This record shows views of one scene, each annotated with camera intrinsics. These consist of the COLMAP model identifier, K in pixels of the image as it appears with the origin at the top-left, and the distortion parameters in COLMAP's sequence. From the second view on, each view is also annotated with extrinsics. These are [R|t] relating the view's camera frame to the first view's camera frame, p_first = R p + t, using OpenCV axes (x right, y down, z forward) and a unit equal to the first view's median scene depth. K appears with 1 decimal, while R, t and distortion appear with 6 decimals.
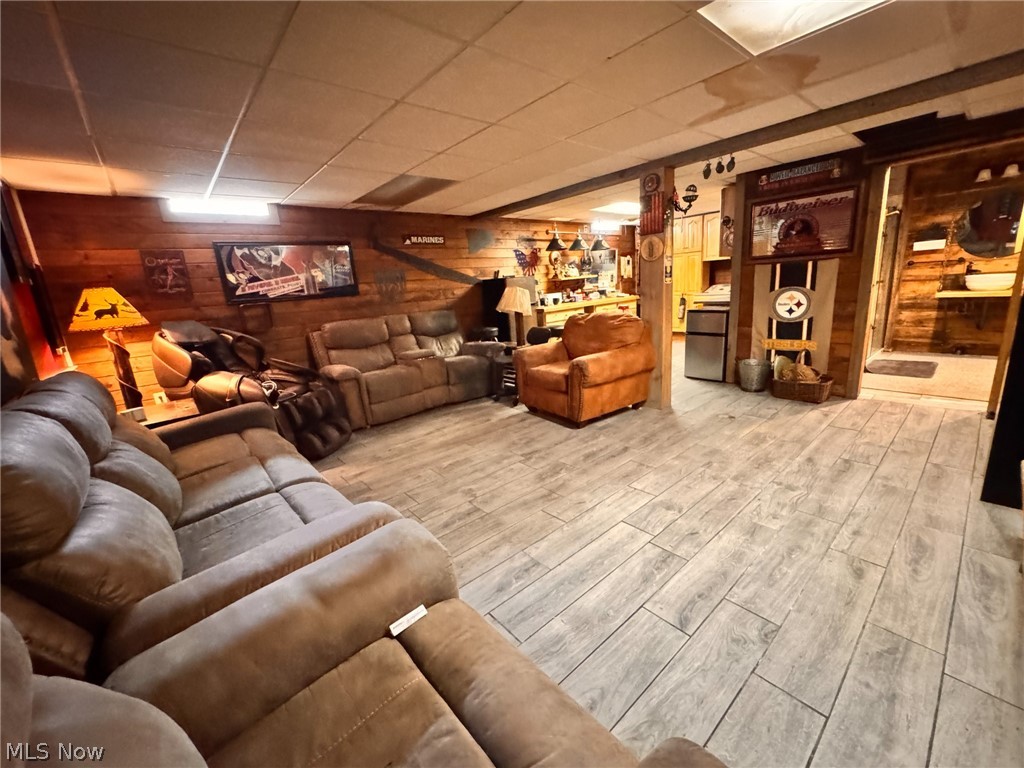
lens RADIAL K [[409.9, 0, 511.1], [0, 409.9, 382.5], [0, 0, 1]] dist [-0.004117, -0.000087]
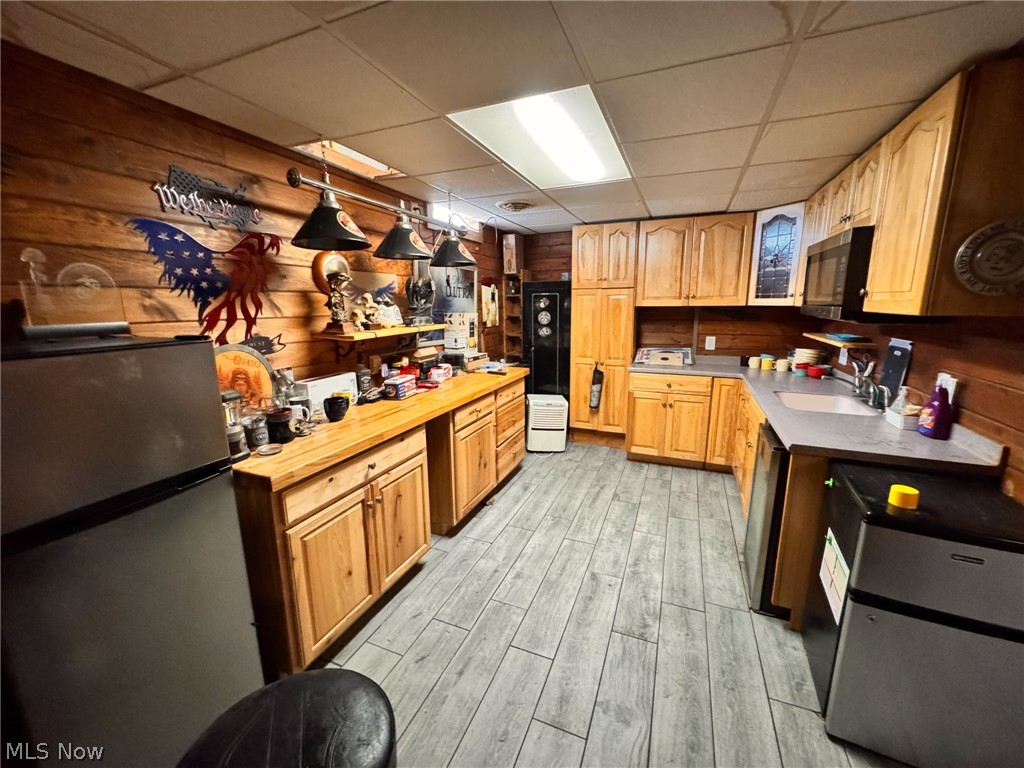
lens RADIAL K [[409.9, 0, 511.1], [0, 409.9, 382.5], [0, 0, 1]] dist [-0.004117, -0.000087]
pose [[0.896548, -0.019338, 0.442525, 0.134937], [0.046478, 0.997639, -0.050568, -0.290137], [-0.440502, 0.065904, 0.895329, 0.976320]]
